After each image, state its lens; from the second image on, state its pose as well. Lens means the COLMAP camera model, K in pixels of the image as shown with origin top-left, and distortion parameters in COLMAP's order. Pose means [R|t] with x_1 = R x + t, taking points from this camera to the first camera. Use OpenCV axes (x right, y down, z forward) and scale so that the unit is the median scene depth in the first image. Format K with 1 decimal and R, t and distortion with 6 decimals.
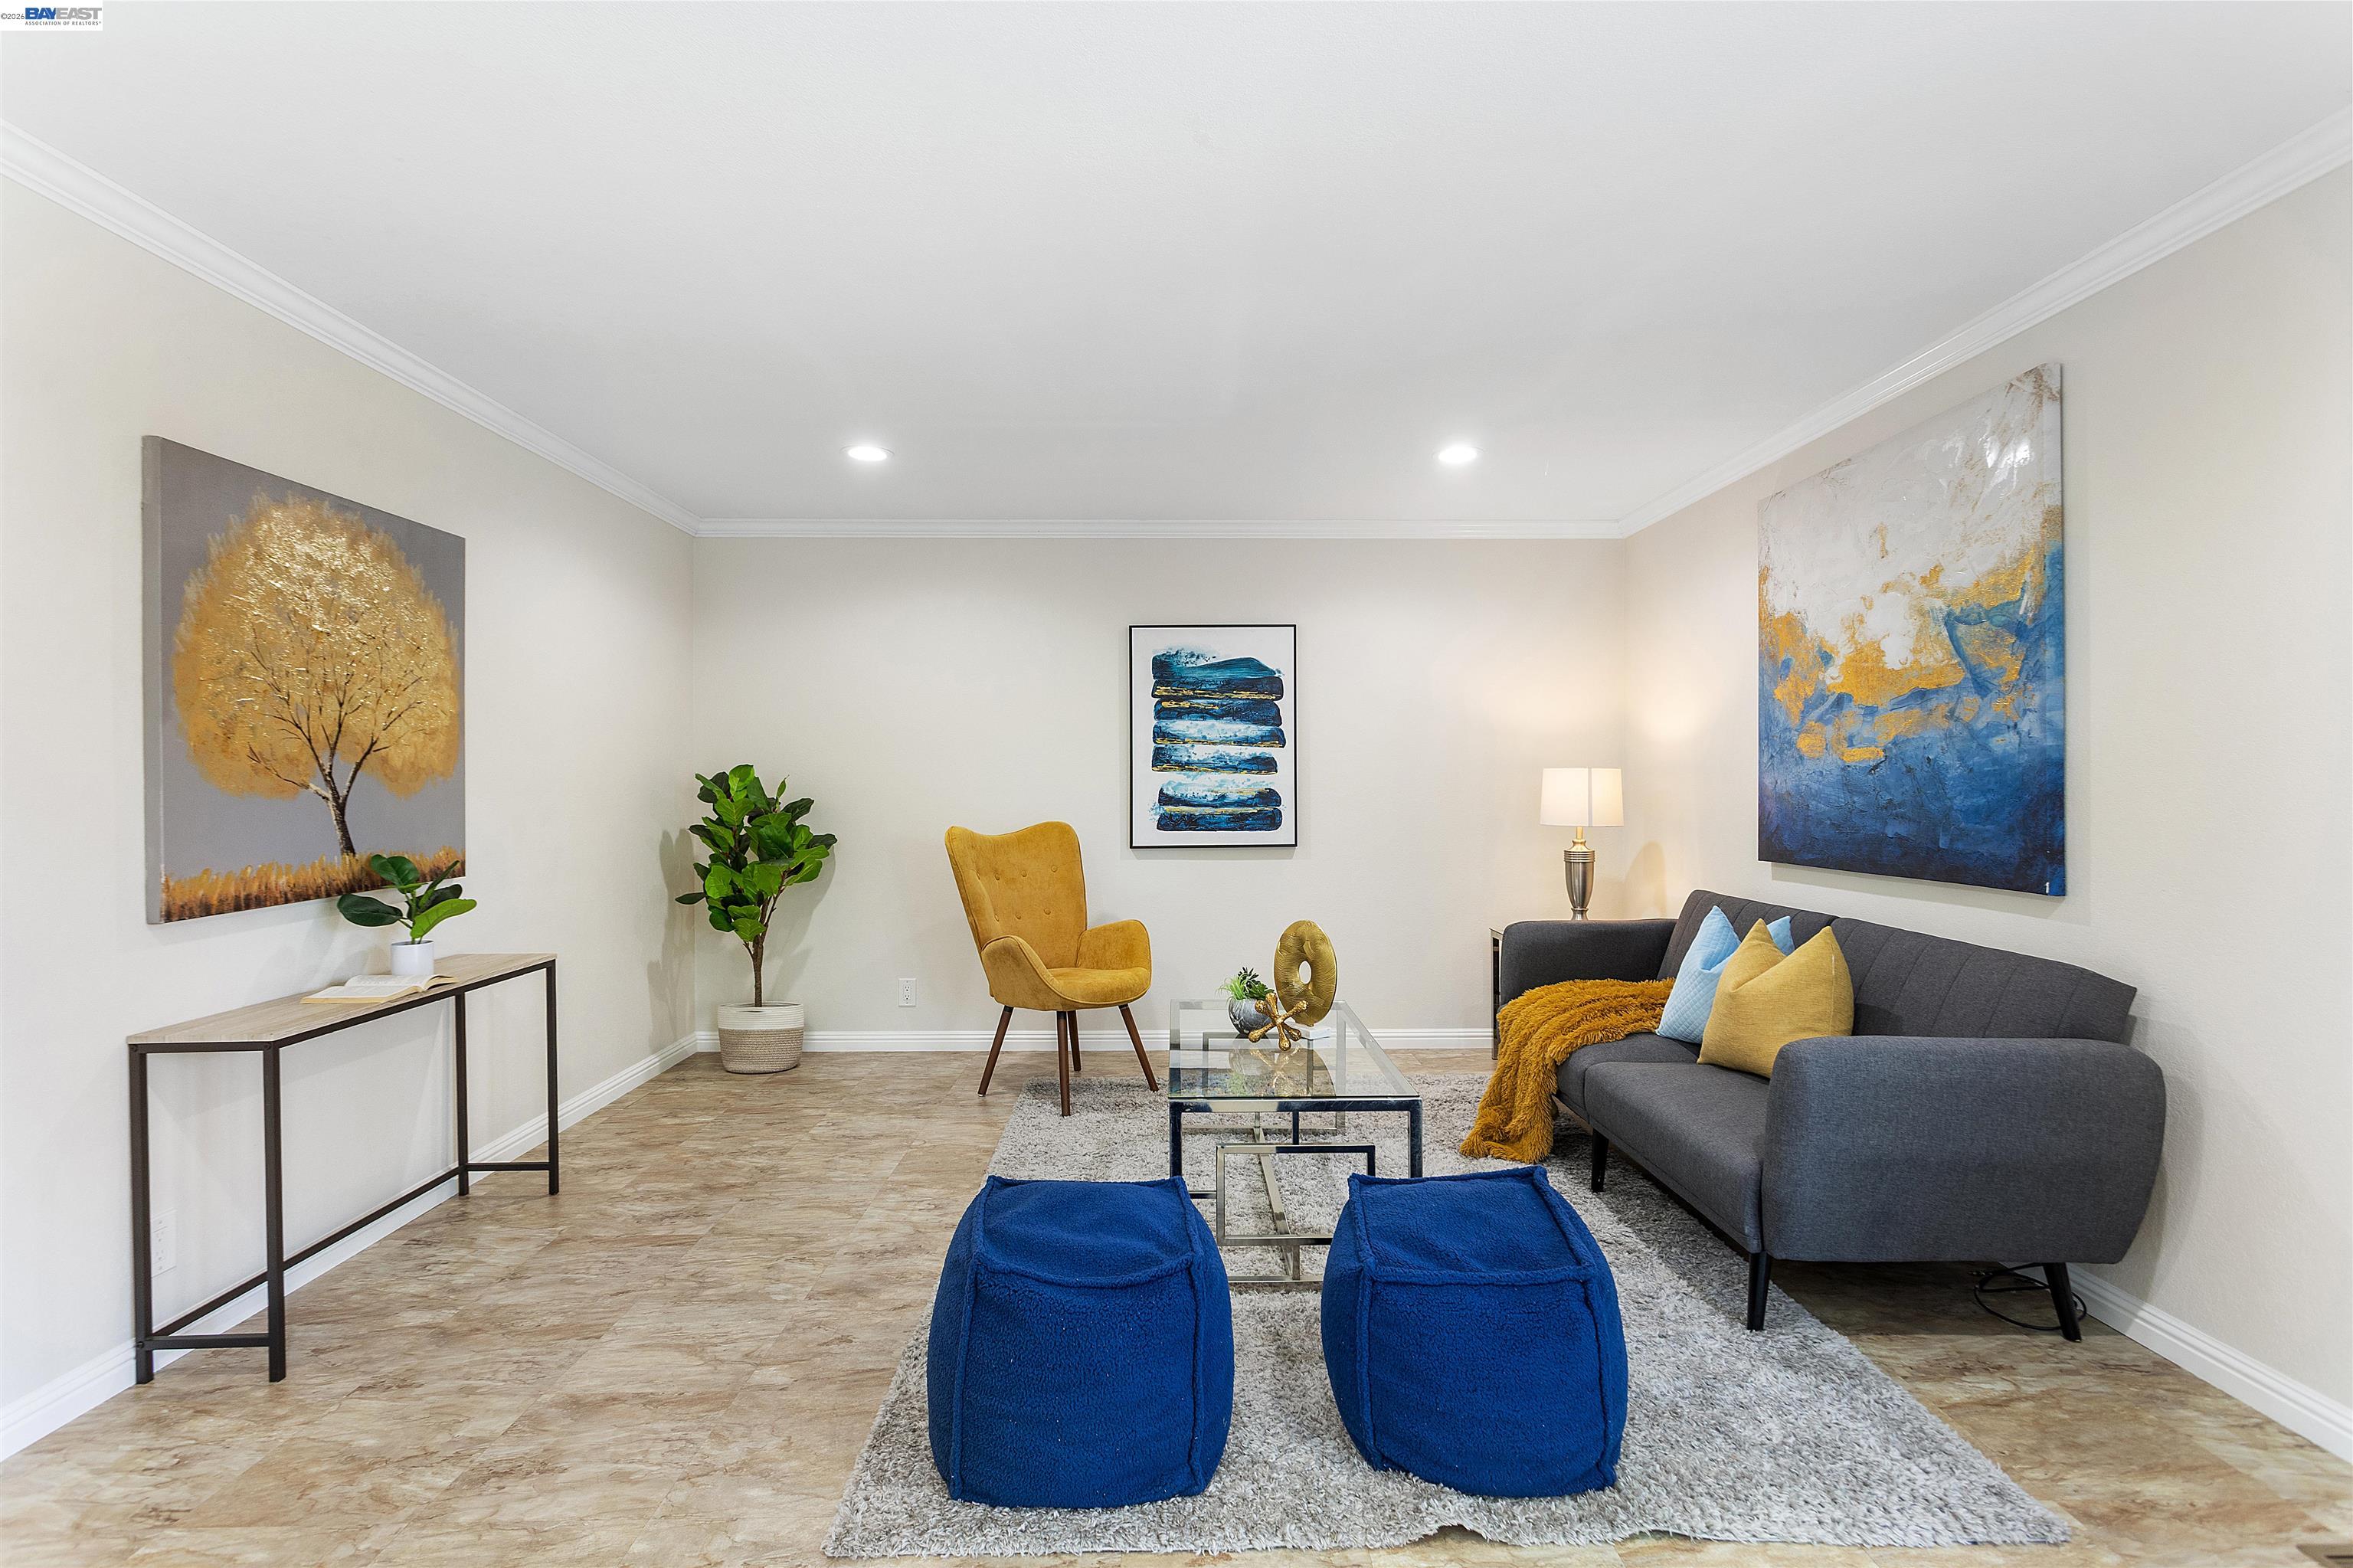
lens RADIAL K [[1132.6, 0, 1187.9], [0, 1132.6, 794.3], [0, 0, 1]] dist [0.000031, 0.003881]
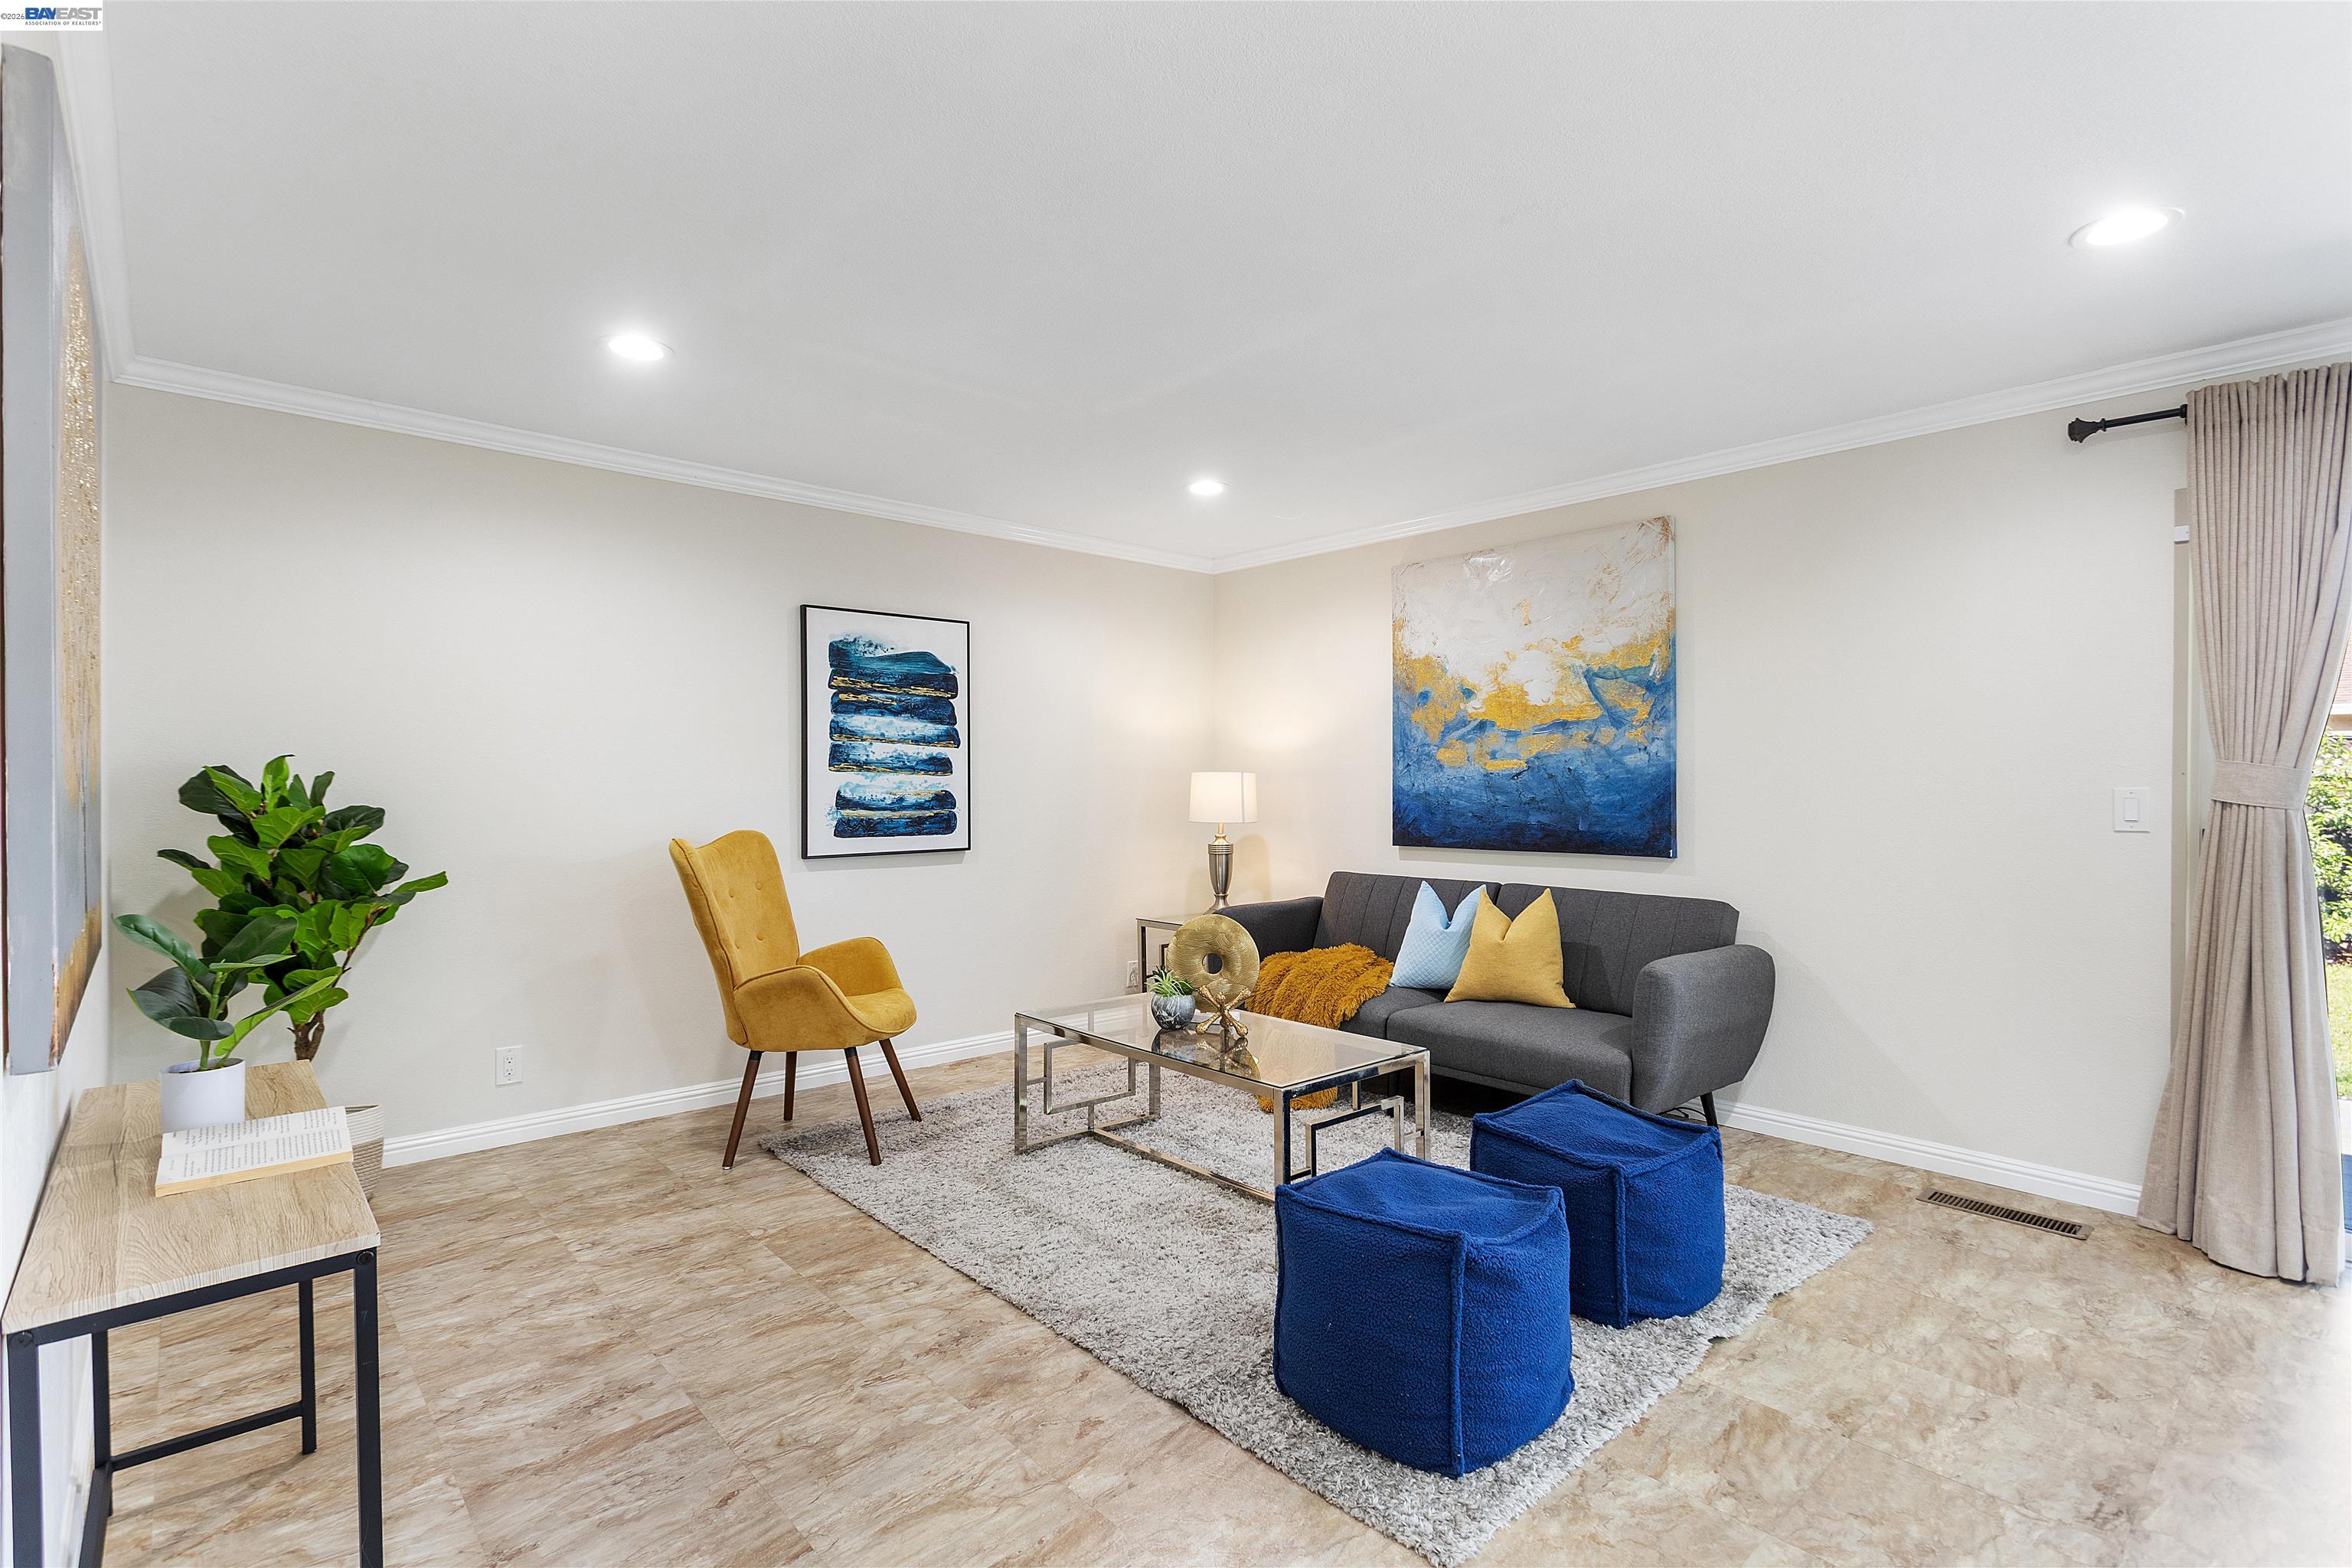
lens RADIAL K [[1132.1, 0, 1197.5], [0, 1132.1, 793.7], [0, 0, 1]] dist [0.000031, 0.003881]
pose [[0.748356, -0.004651, 0.663281, -0.528811], [0.004940, 0.999987, 0.001439, -0.003435], [-0.663279, 0.002200, 0.748369, 0.187487]]
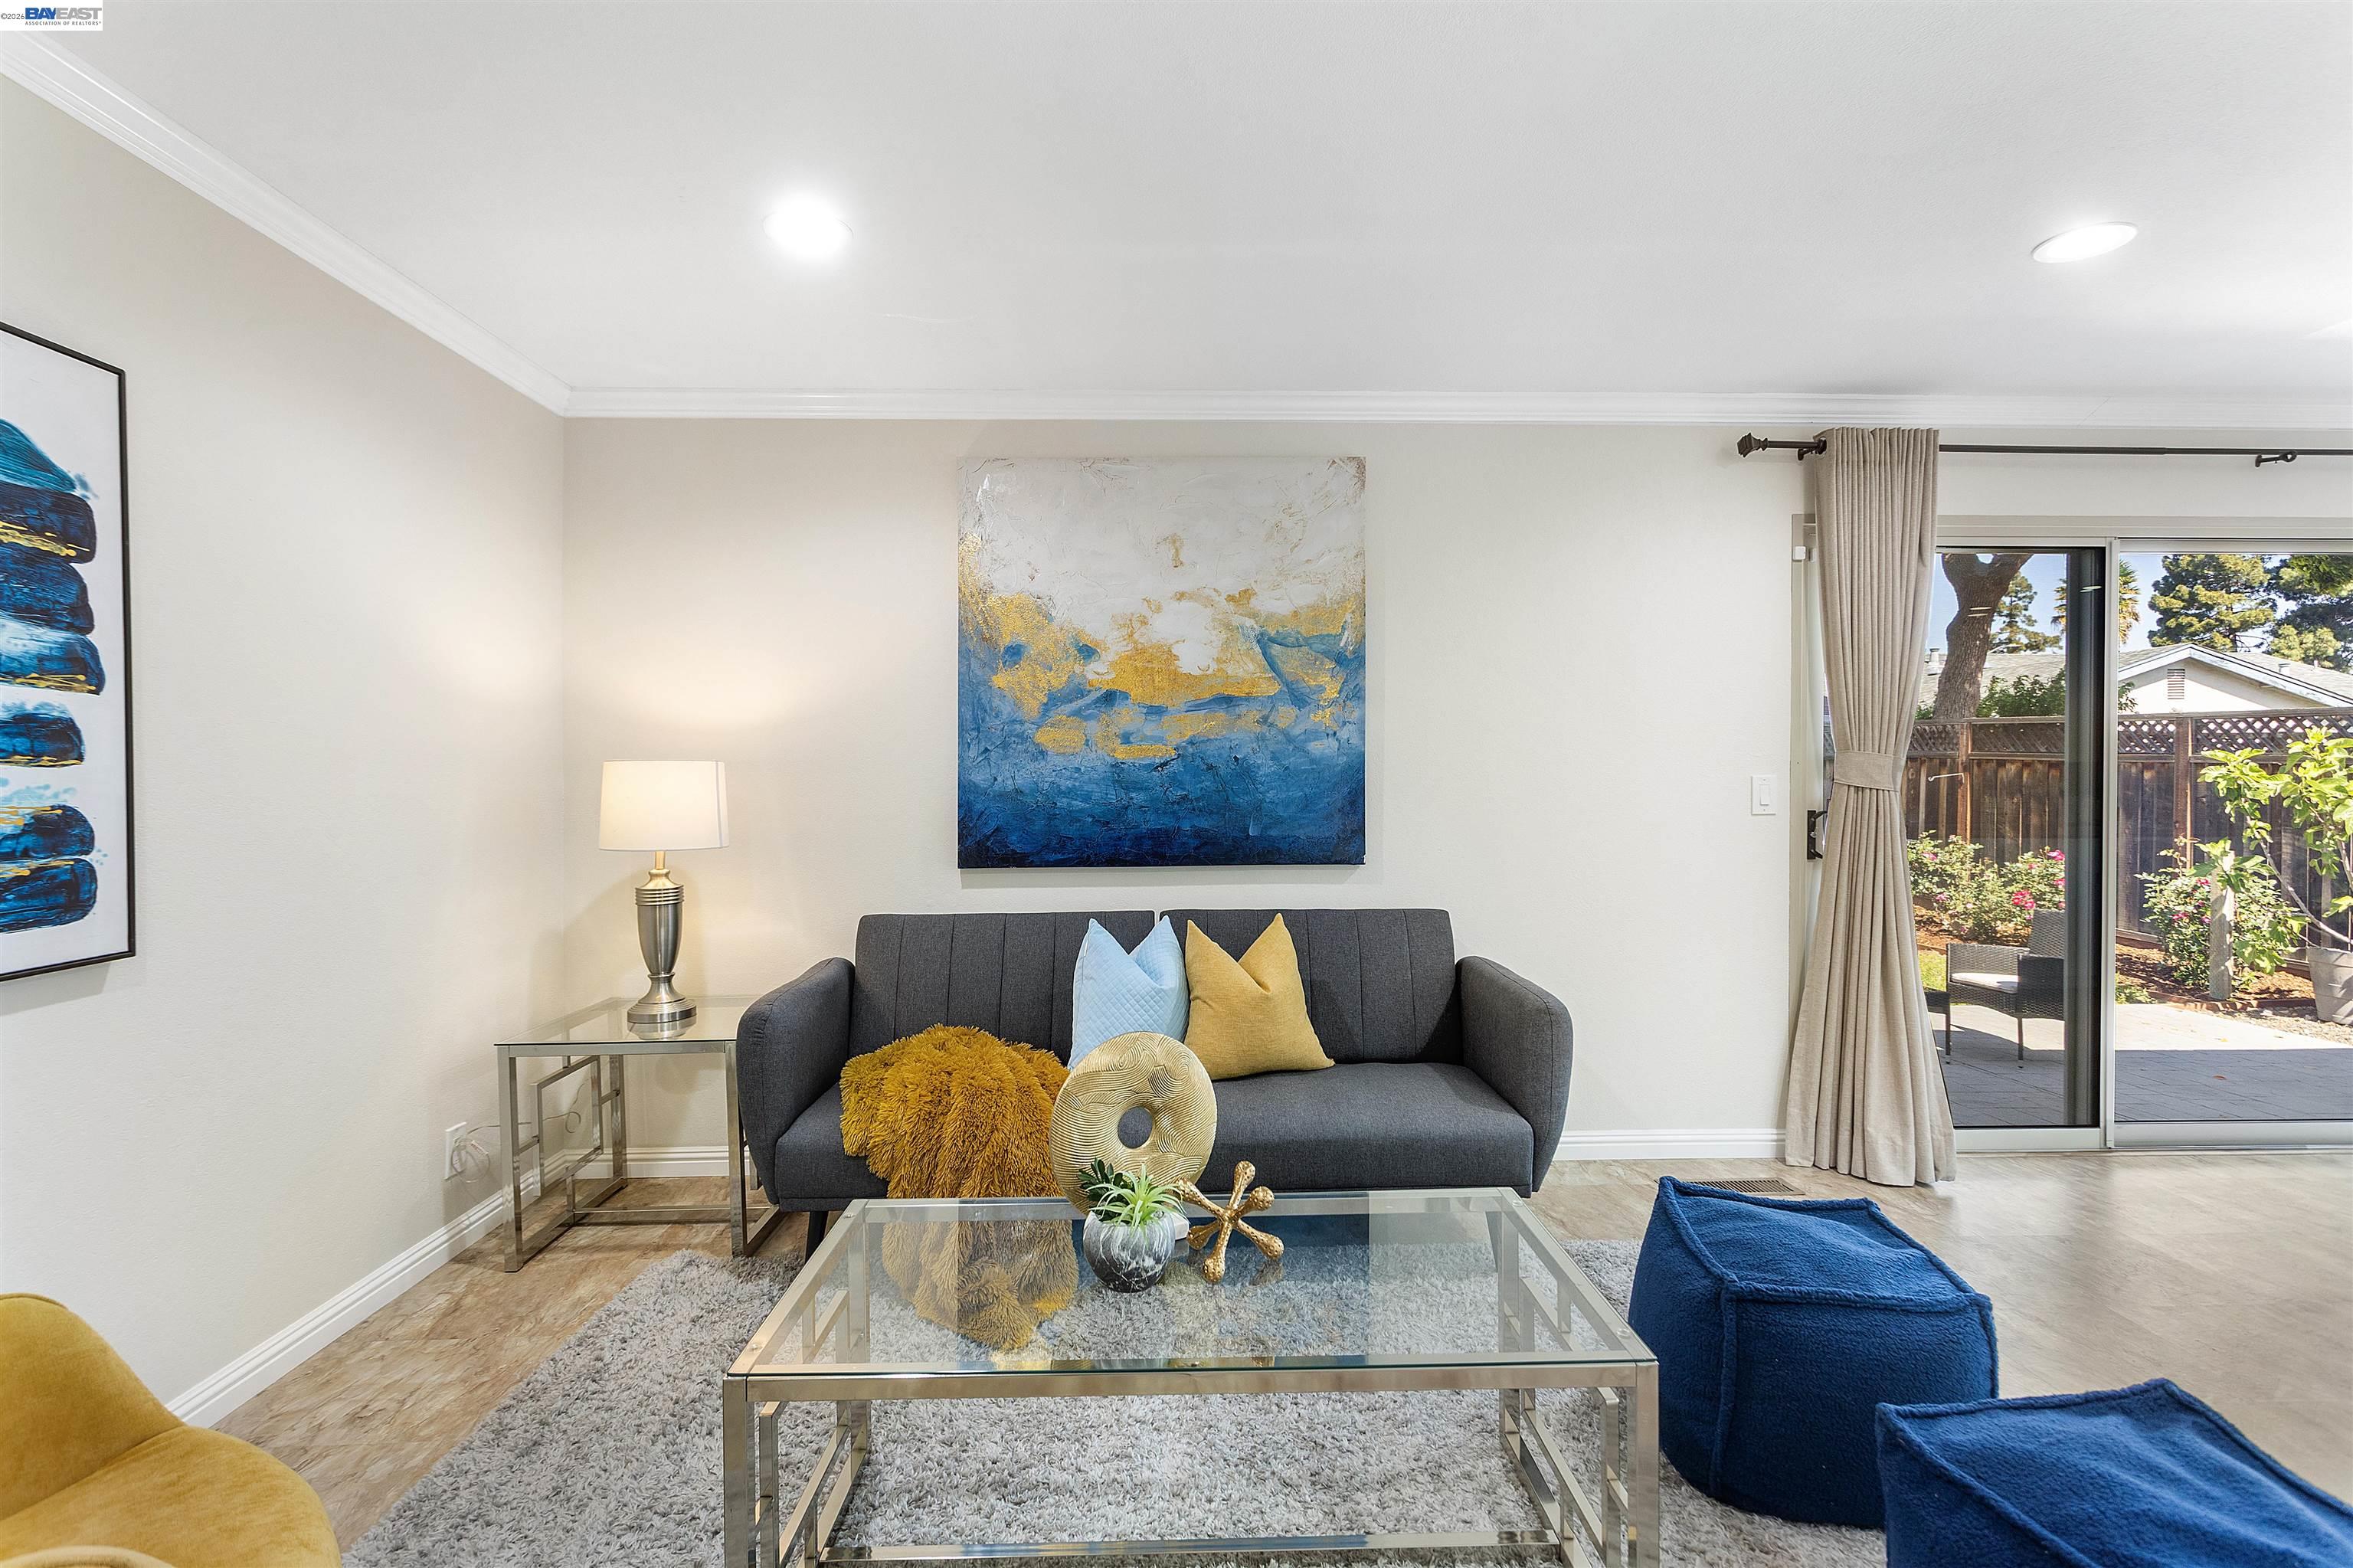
lens RADIAL K [[1132.6, 0, 1189.2], [0, 1132.6, 788.4], [0, 0, 1]] dist [0.000031, 0.003881]
pose [[-0.018790, -0.014384, 0.999720, -0.382898], [0.013823, 0.999797, 0.014645, -0.014412], [-0.999728, 0.014094, -0.018587, 0.856934]]
